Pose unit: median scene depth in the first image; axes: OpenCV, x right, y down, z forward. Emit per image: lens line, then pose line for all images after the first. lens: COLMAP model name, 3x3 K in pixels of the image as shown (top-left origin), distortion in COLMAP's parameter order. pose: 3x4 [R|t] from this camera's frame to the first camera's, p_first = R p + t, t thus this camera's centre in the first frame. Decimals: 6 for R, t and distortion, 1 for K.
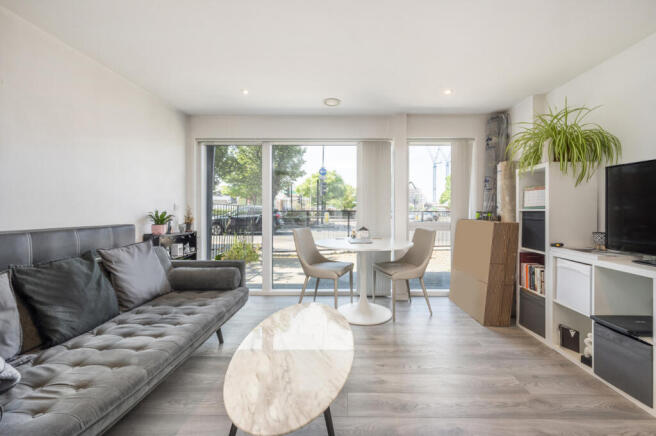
lens RADIAL K [[265.6, 0, 329.4], [0, 265.6, 212.1], [0, 0, 1]] dist [0.000011, -0.000126]
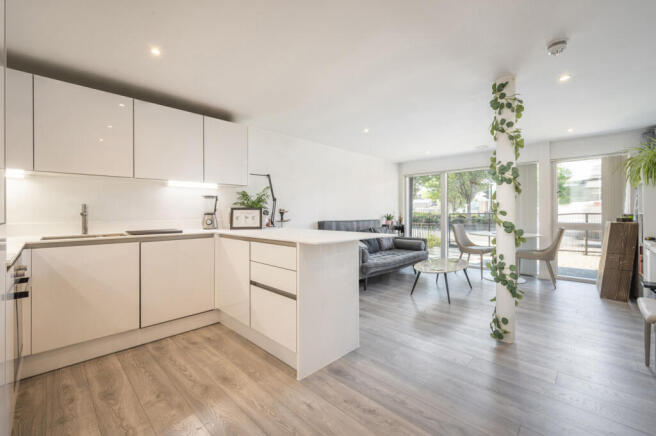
lens RADIAL K [[265.6, 0, 329.4], [0, 265.6, 212.1], [0, 0, 1]] dist [0.000011, -0.000126]
pose [[0.748125, -0.005006, -0.663539, 0.425823], [-0.000150, 0.999970, -0.007714, -0.002323], [0.663558, 0.005871, 0.748102, -0.919623]]
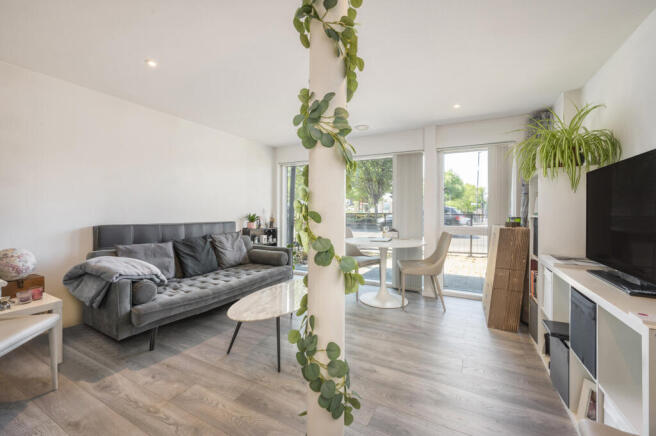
lens RADIAL K [[261.5, 0, 327.2], [0, 261.5, 210.4], [0, 0, 1]] dist [0.000430, -0.000009]
pose [[0.897774, 0.003004, -0.440446, 0.445279], [-0.008408, 0.999911, -0.010319, -0.011112], [0.440376, 0.012967, 0.897720, -0.193119]]
